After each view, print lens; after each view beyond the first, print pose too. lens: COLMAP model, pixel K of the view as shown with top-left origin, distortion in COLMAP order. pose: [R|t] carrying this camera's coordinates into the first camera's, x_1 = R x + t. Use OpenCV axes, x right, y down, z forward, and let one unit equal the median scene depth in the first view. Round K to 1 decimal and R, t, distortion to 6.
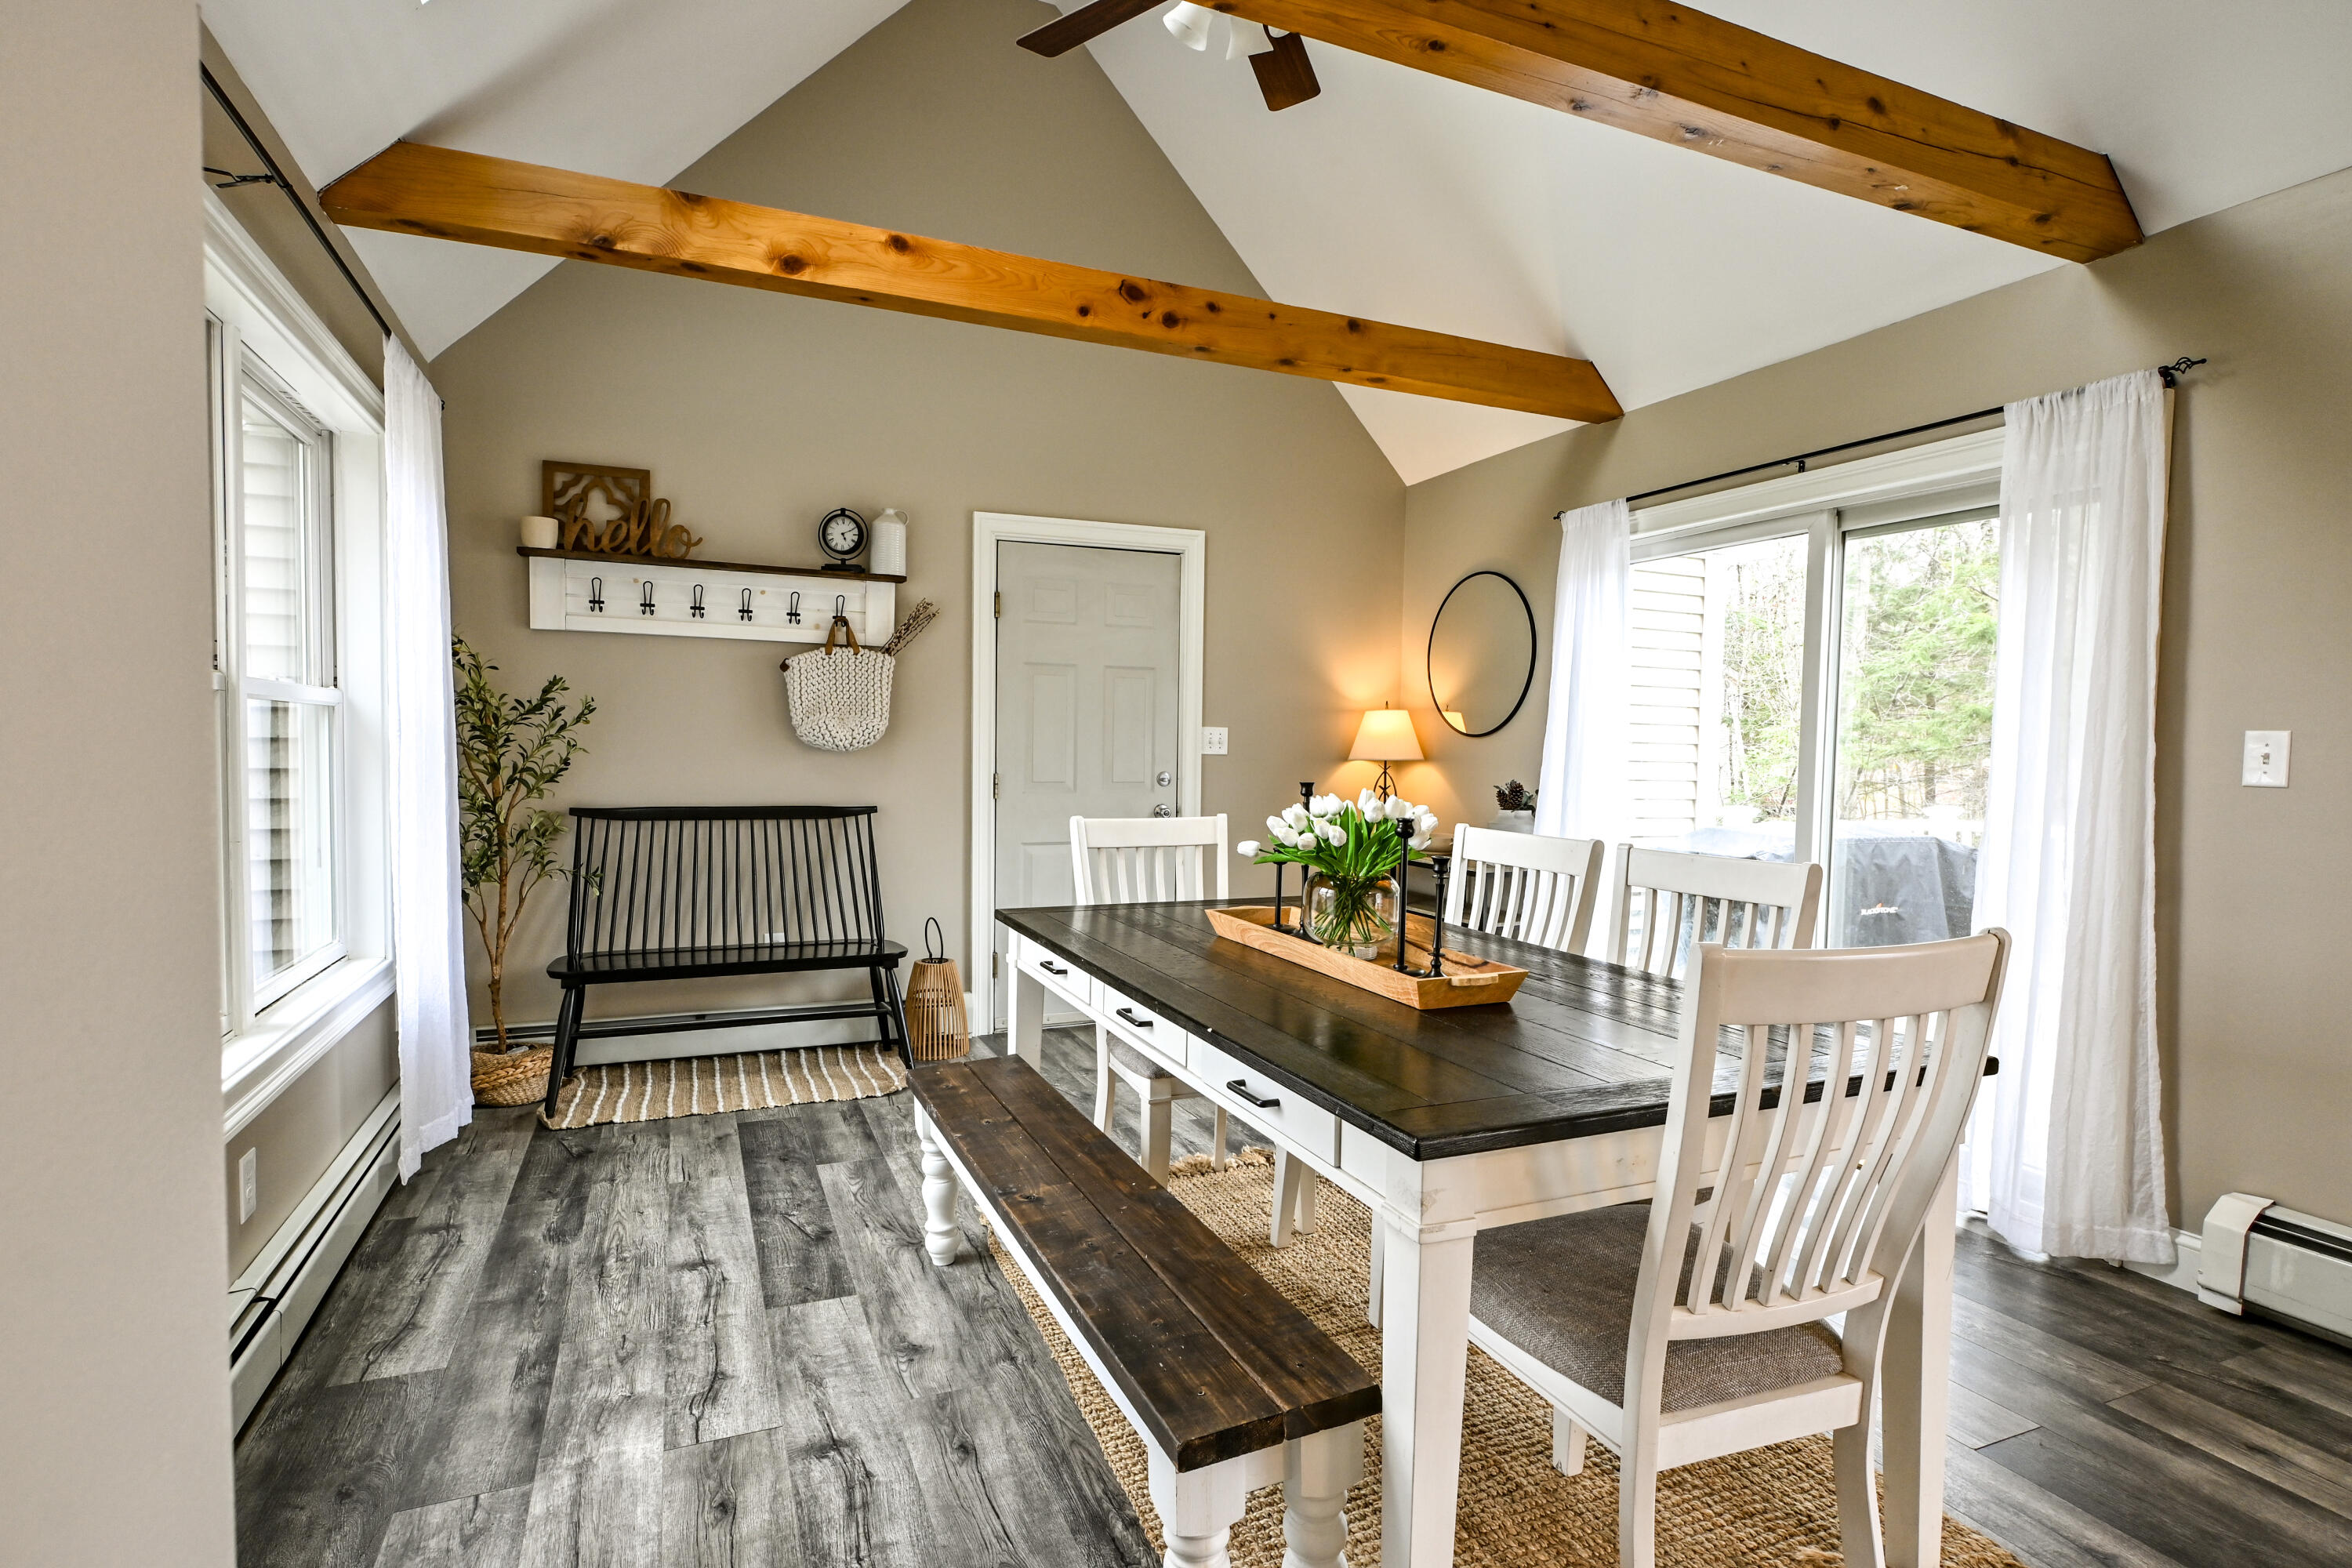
lens RADIAL K [[1201.1, 0, 1168.5], [0, 1201.1, 803.8], [0, 0, 1]] dist [-0.005292, -0.000201]
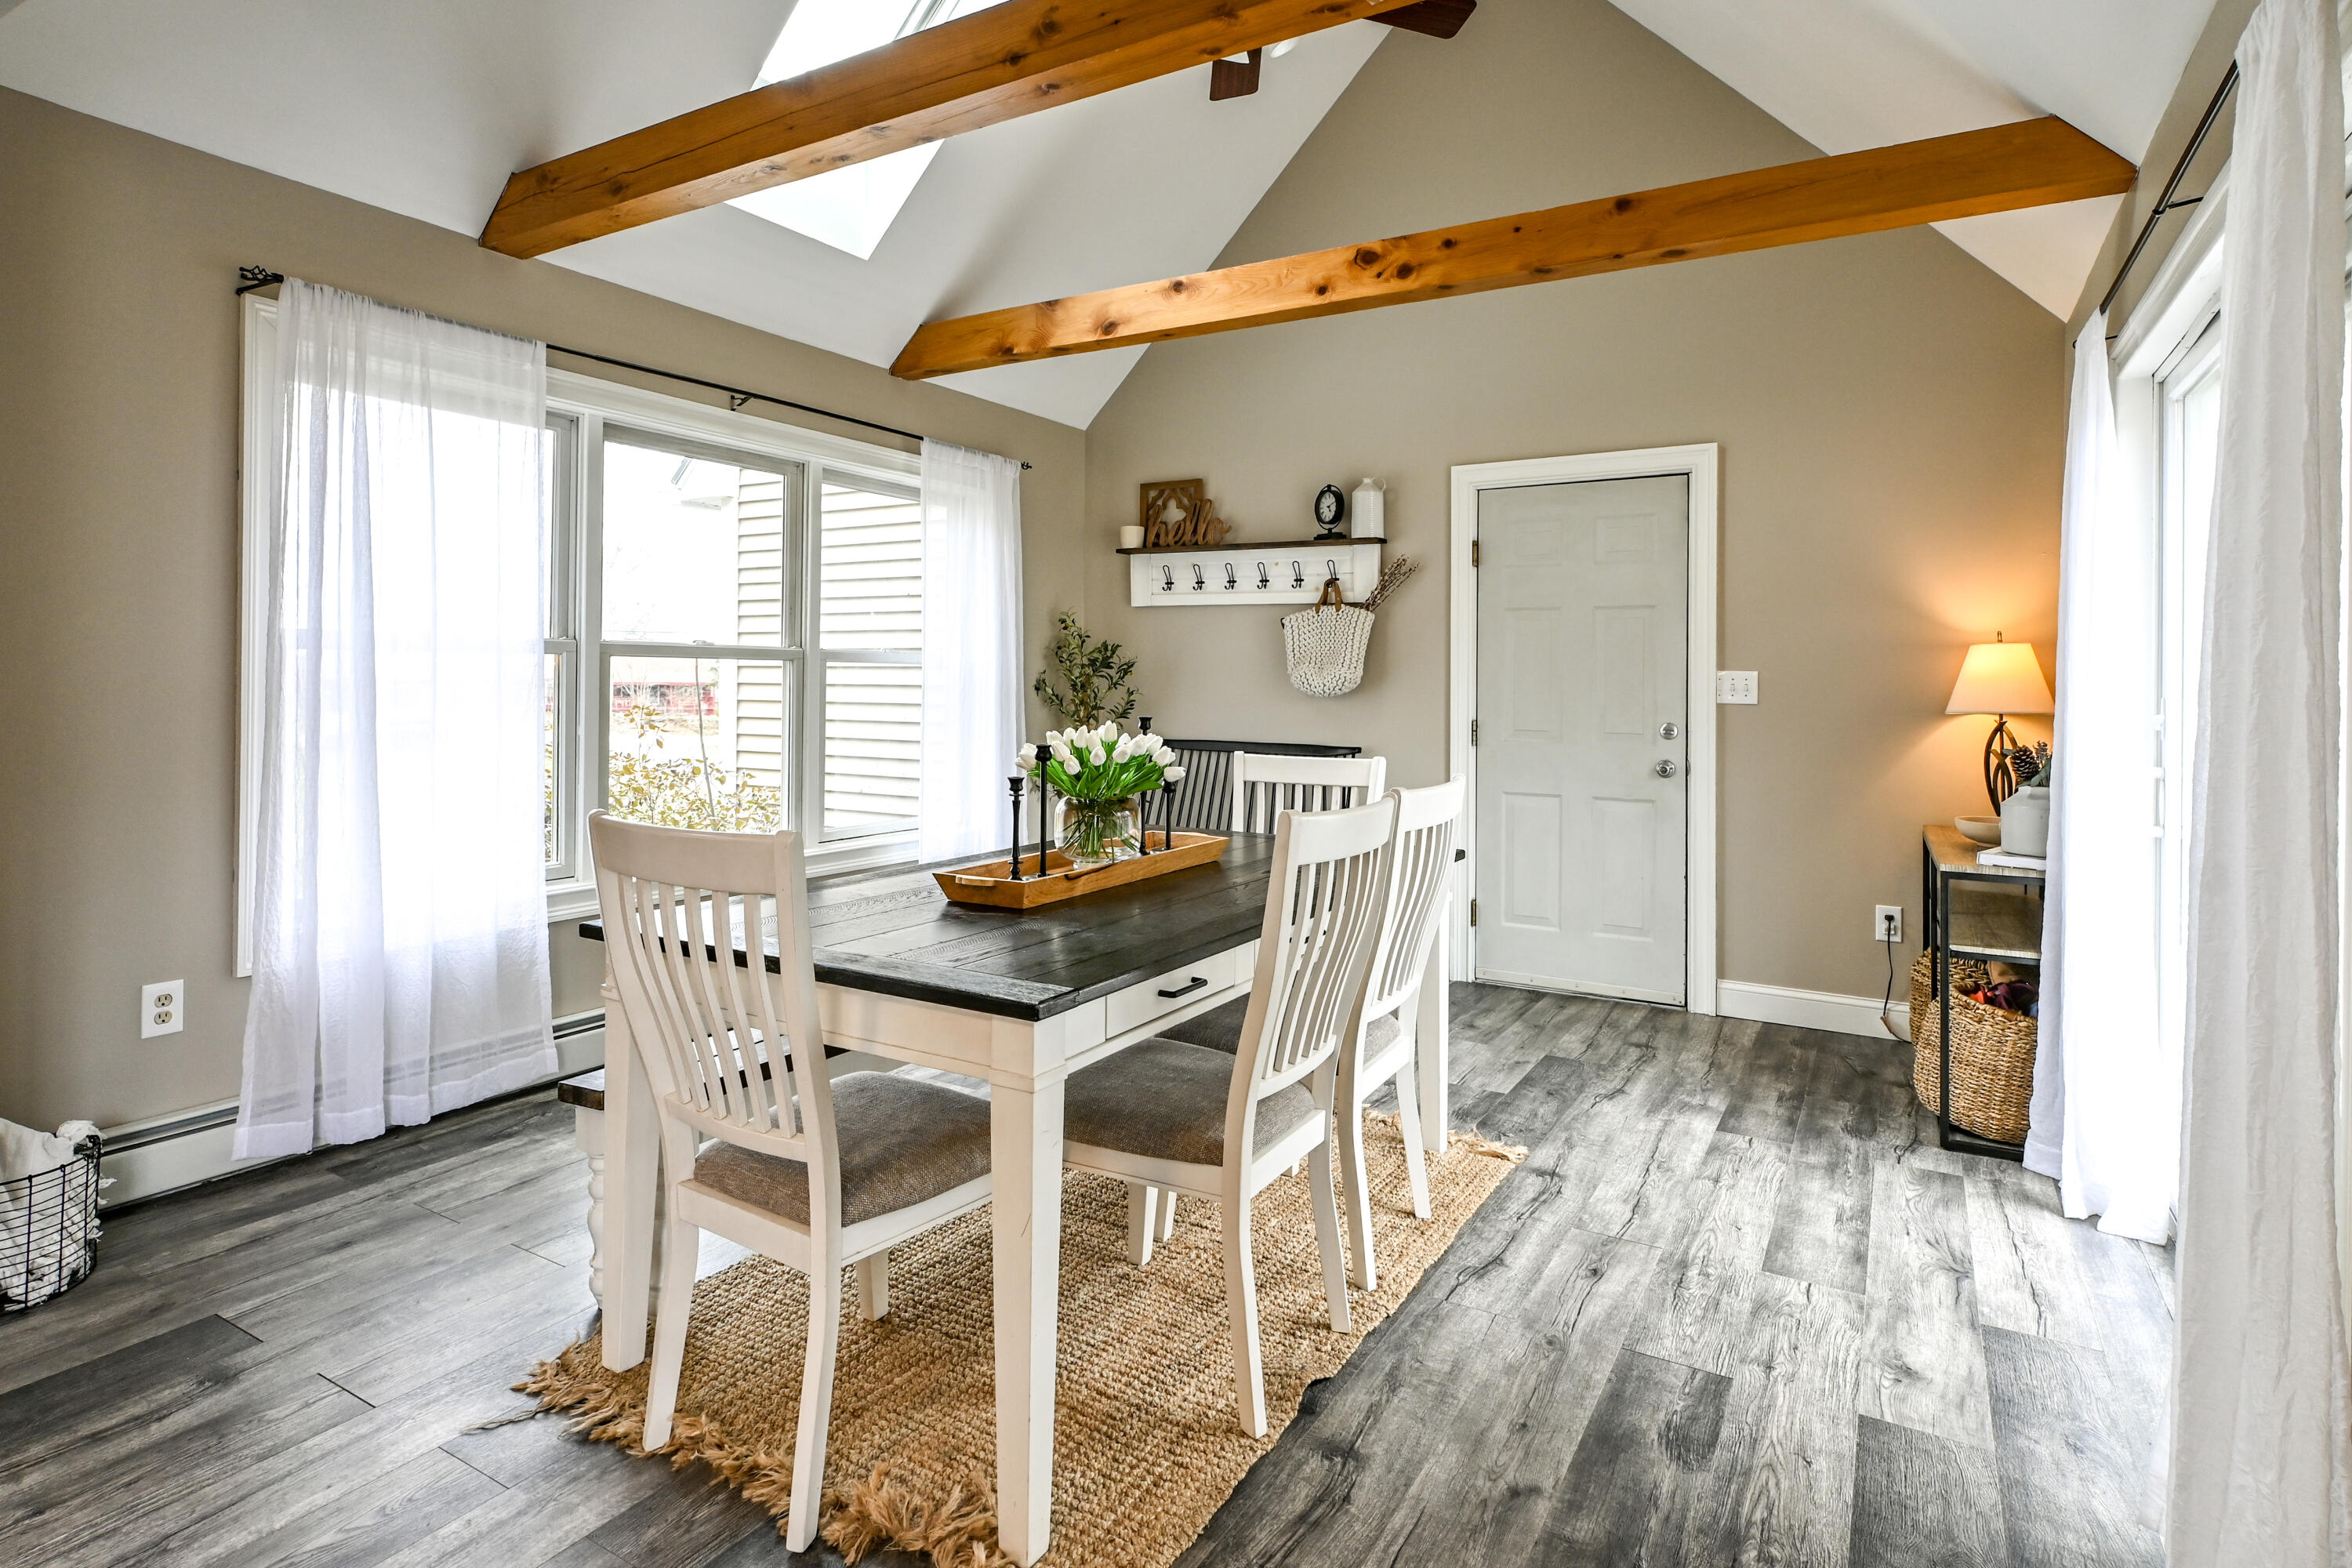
lens RADIAL K [[1217.9, 0, 1143.1], [0, 1217.9, 653.1], [0, 0, 1]] dist [0.001221, 0.000636]
pose [[0.569532, -0.027466, -0.821510, 0.611188], [-0.046102, 0.996801, -0.065287, -0.002309], [0.820675, 0.075056, 0.566444, 0.220705]]
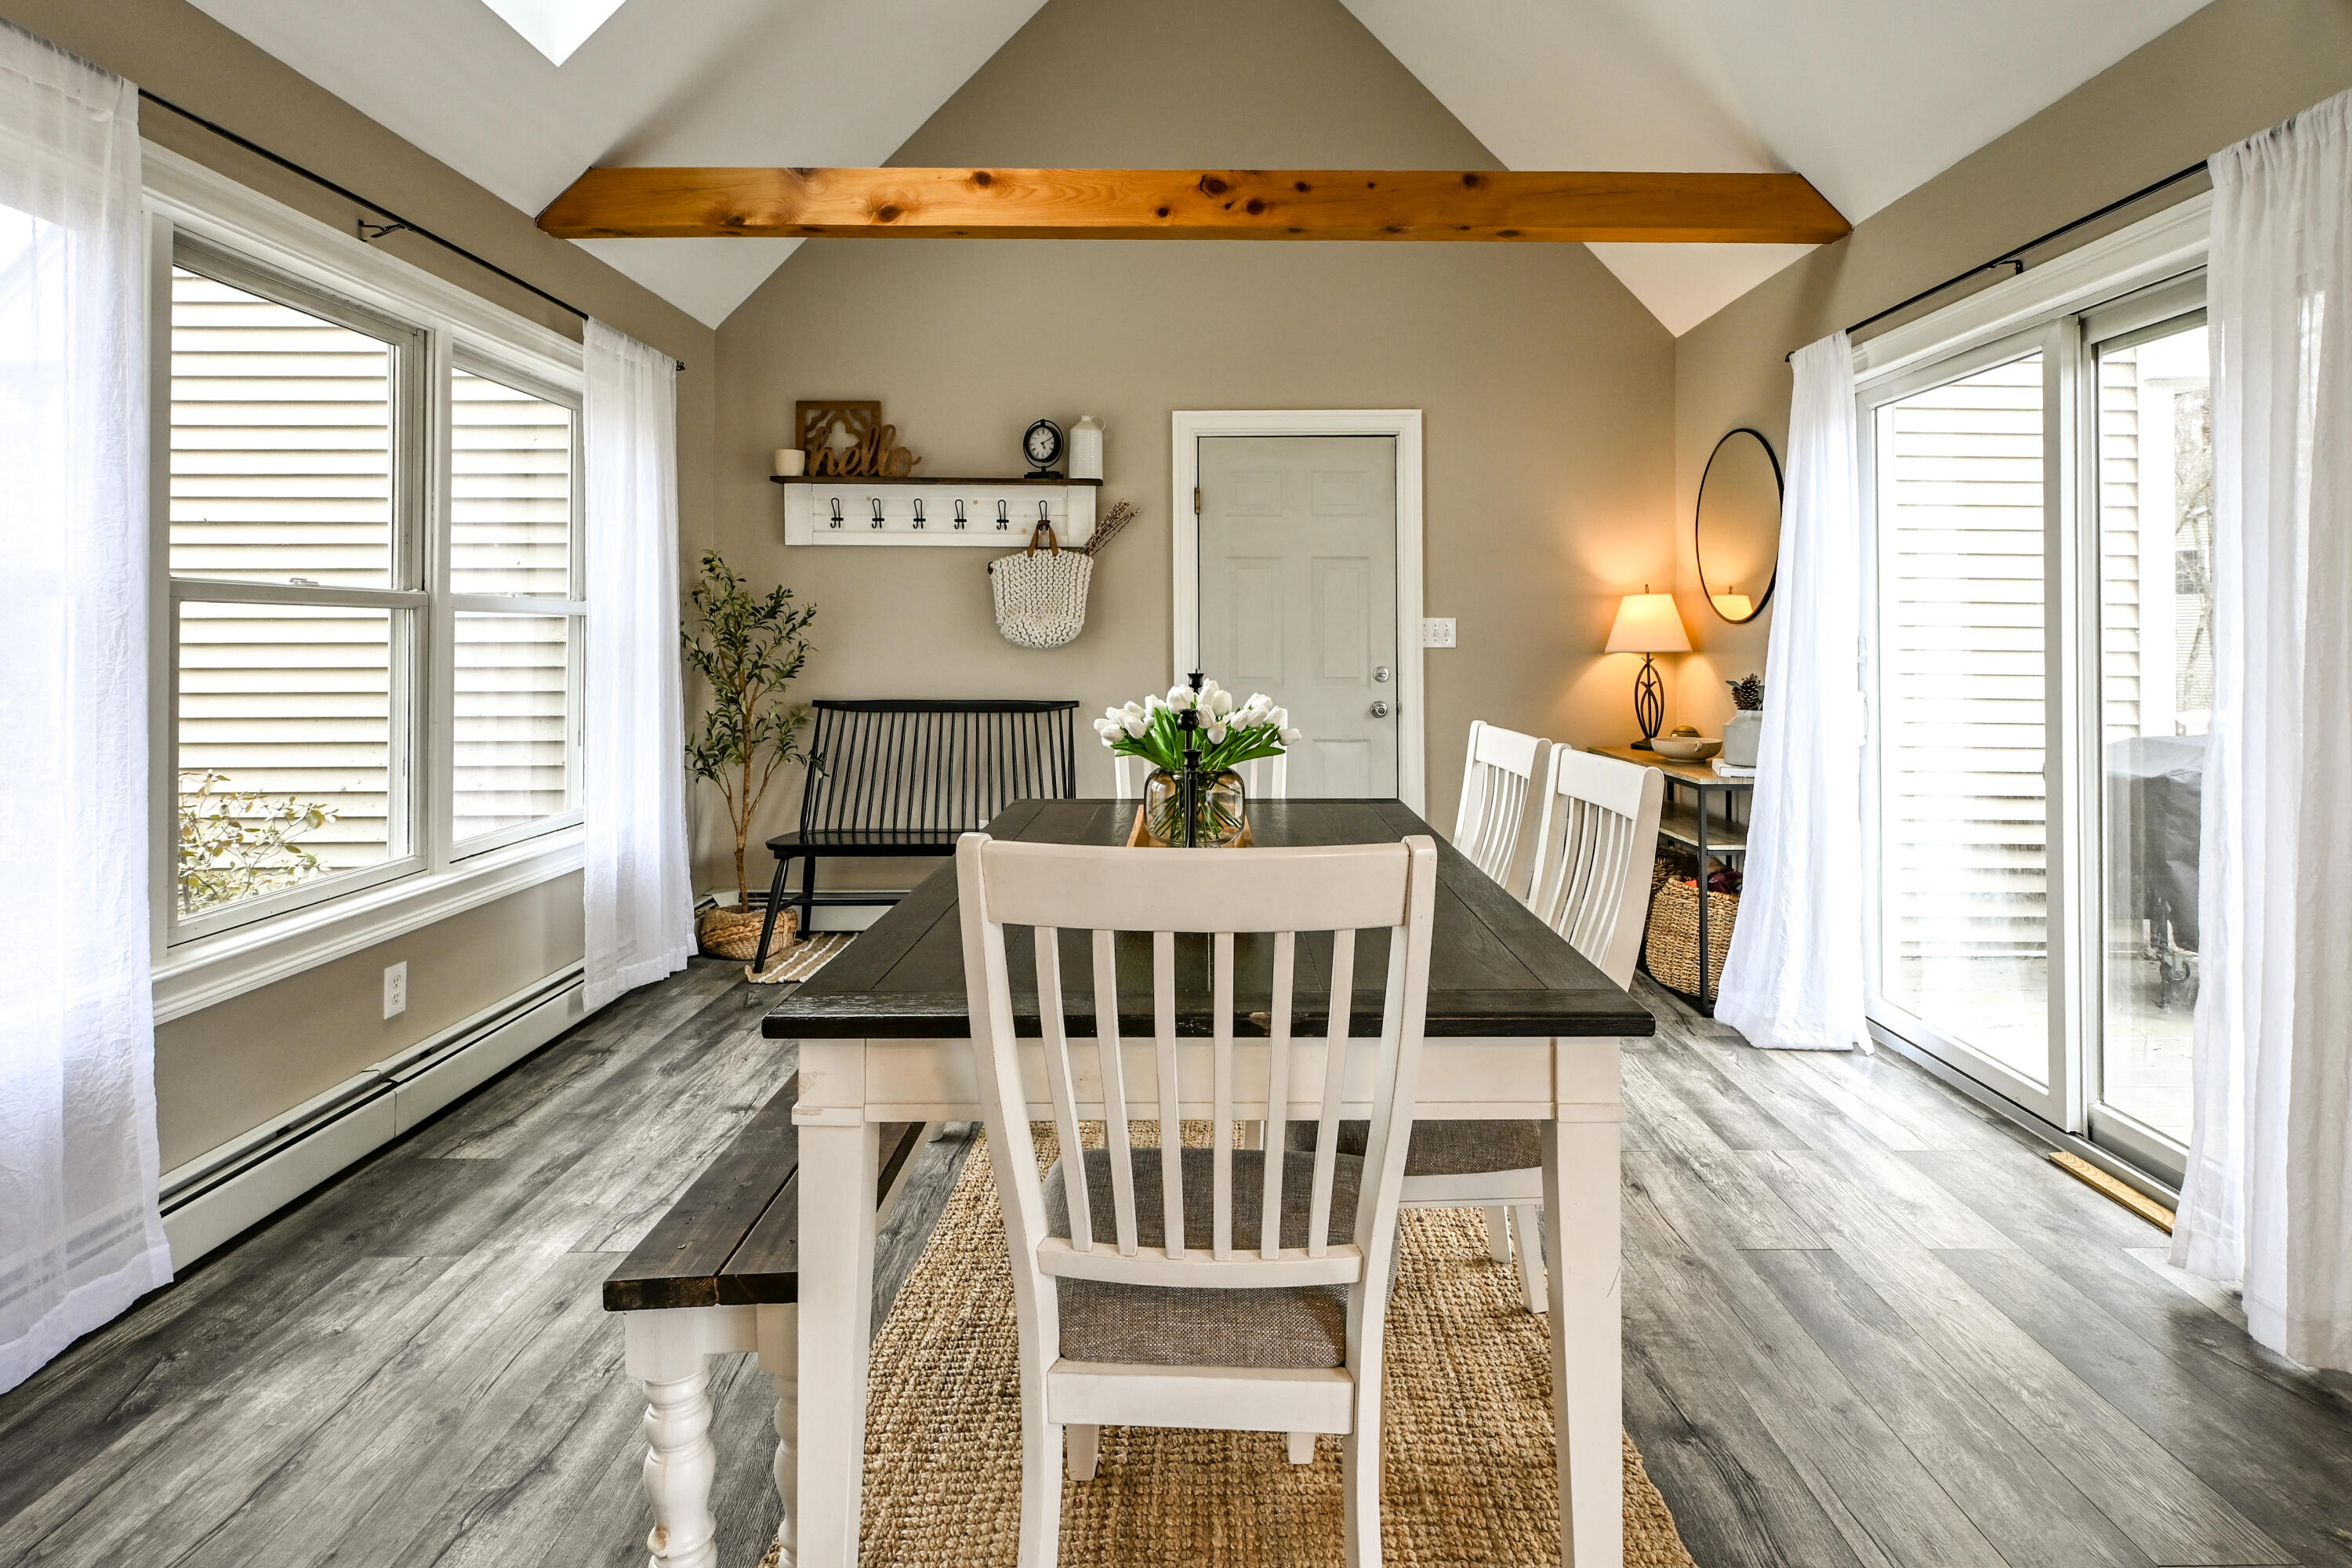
lens RADIAL K [[1266.0, 0, 1190.5], [0, 1266.0, 621.5], [0, 0, 1]] dist [0.000341, -0.000288]
pose [[0.916204, -0.019013, -0.400261, 0.310096], [-0.007531, 0.997880, -0.064639, 0.003745], [0.400642, 0.062237, 0.914119, 0.042368]]
